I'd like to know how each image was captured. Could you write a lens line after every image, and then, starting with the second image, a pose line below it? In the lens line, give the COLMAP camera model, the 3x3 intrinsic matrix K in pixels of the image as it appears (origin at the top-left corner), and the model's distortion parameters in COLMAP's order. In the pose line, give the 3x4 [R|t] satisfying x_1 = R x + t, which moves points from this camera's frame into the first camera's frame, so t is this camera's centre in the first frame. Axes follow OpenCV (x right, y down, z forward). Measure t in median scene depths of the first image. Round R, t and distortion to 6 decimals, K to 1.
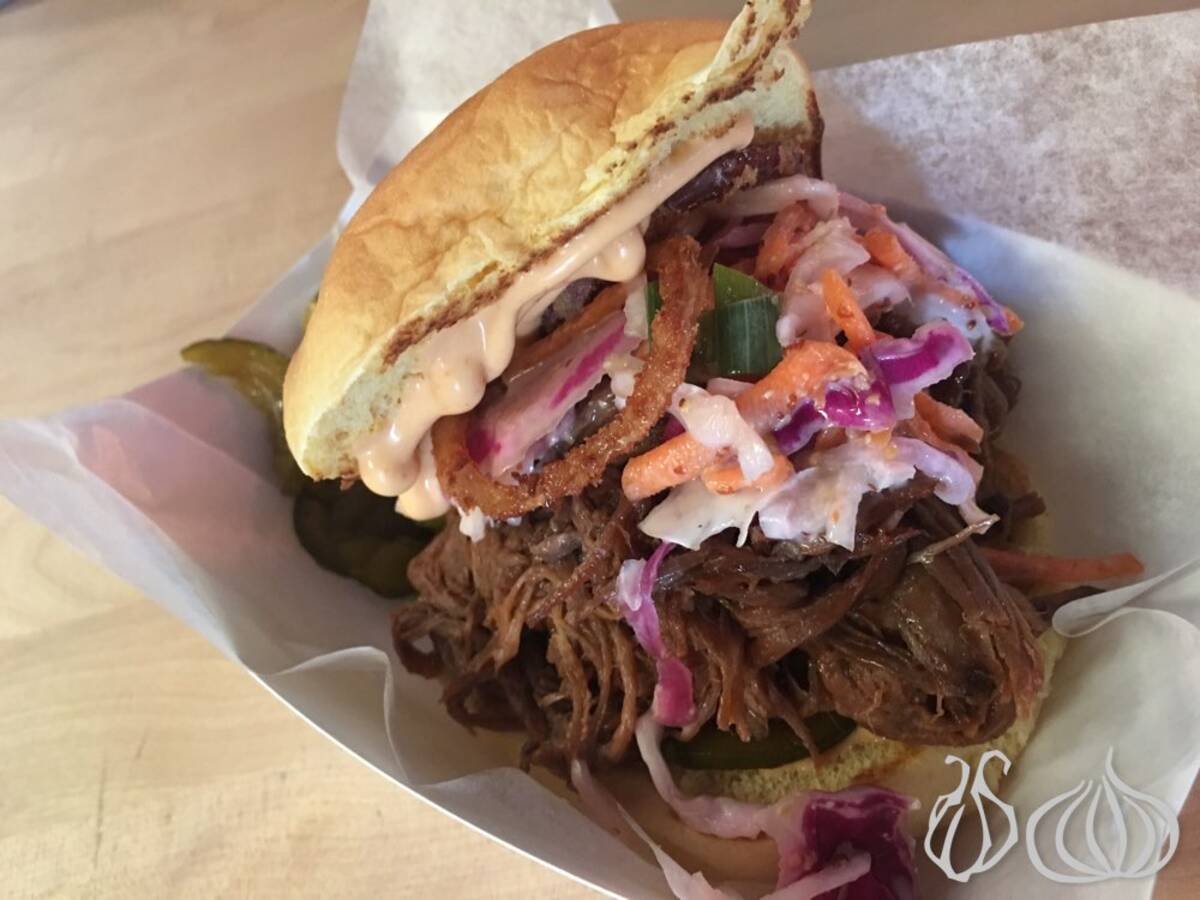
lens RADIAL K [[1070.3, 0, 574.5], [0, 1070.3, 400.4], [0, 0, 1]] dist [0.086715, -0.187068]
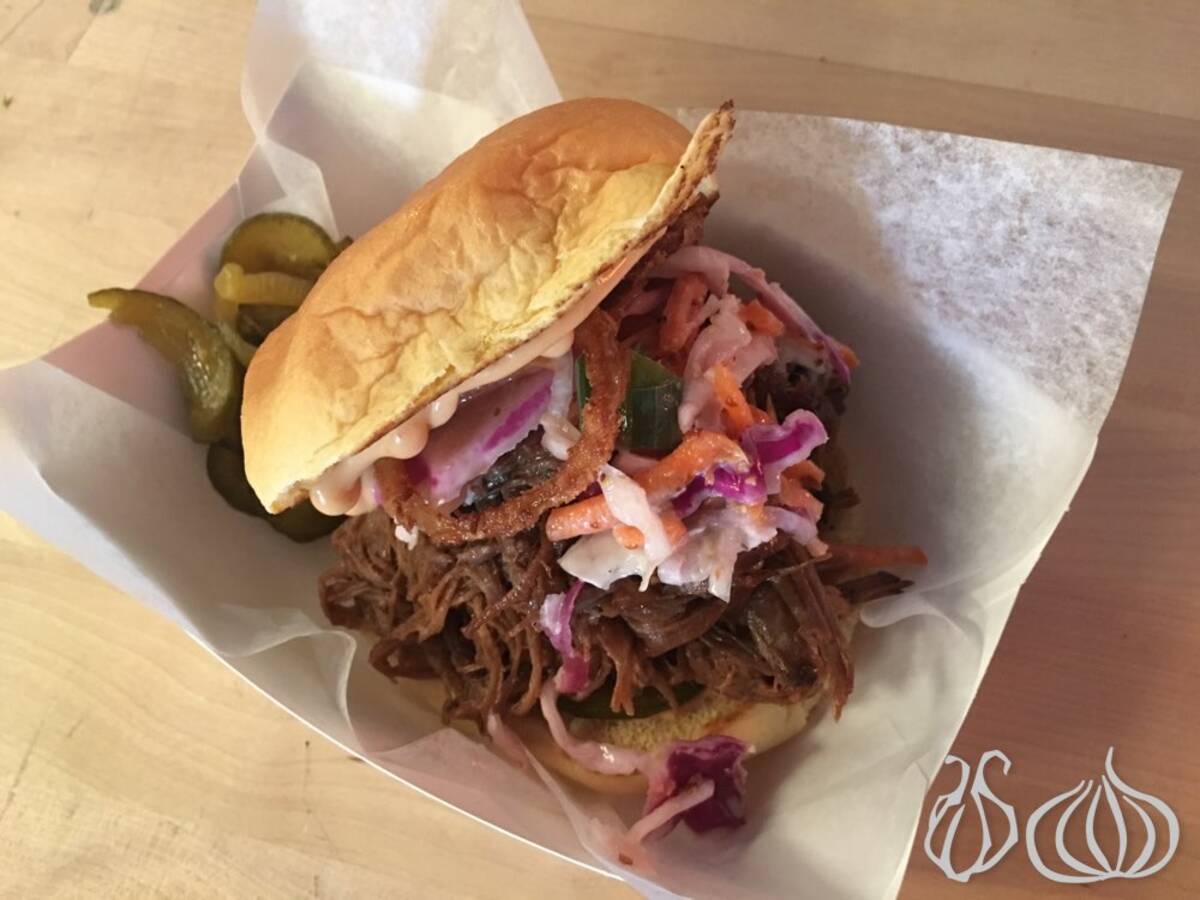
lens RADIAL K [[1027.2, 0, 598.8], [0, 1027.2, 441.1], [0, 0, 1]] dist [0.087421, -0.132040]
pose [[0.982243, 0.012306, 0.187209, -0.114920], [-0.052926, 0.975495, 0.213563, -0.267900], [-0.179993, -0.219679, 0.958824, -0.111507]]
